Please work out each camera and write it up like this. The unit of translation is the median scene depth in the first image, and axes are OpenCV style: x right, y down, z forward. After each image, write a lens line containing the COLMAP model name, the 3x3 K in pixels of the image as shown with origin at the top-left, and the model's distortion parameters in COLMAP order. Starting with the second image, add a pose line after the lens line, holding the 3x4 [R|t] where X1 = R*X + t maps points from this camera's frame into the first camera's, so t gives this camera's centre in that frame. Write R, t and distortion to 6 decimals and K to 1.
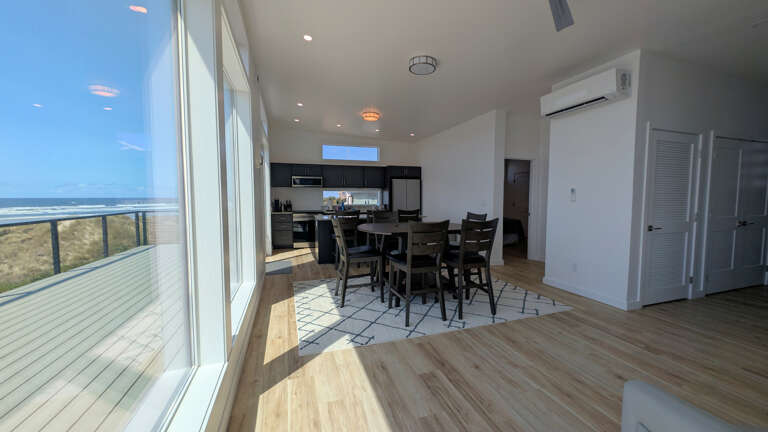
lens RADIAL K [[288.0, 0, 384.0], [0, 288.0, 216.0], [0, 0, 1]] dist [0.000239, -0.000149]
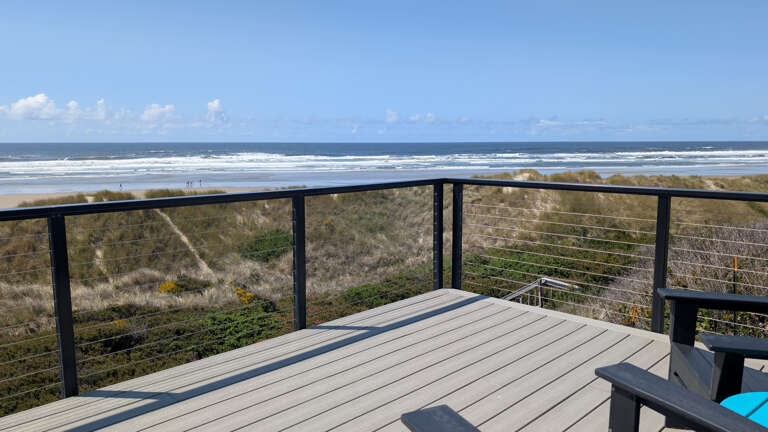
lens RADIAL K [[544.8, 0, 384.0], [0, 544.8, 216.0], [0, 0, 1]] dist [0.001443, 0.000687]
pose [[0.421818, 0.122487, -0.898369, -0.251208], [-0.061314, 0.992418, 0.106521, -0.025726], [0.904605, 0.010150, 0.426130, 0.494493]]
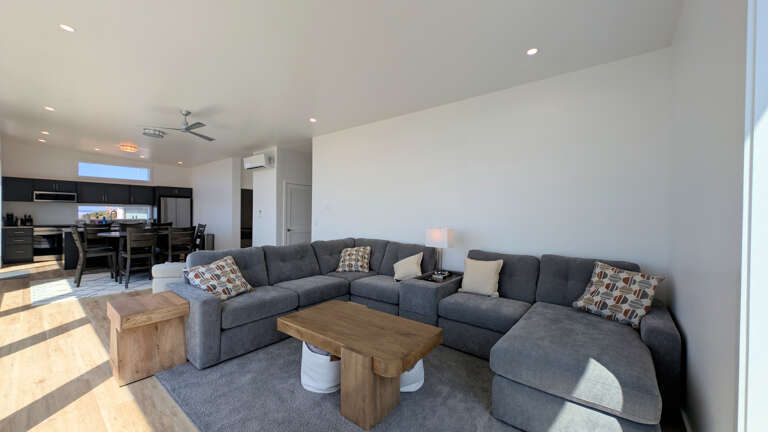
lens RADIAL K [[288.0, 0, 384.0], [0, 288.0, 216.0], [0, 0, 1]] dist [0.000239, -0.000149]
pose [[0.843567, 0.005959, 0.536991, 0.169891], [0.021596, 0.998753, -0.045008, 0.021171], [-0.536589, 0.049564, 0.842387, -0.493181]]
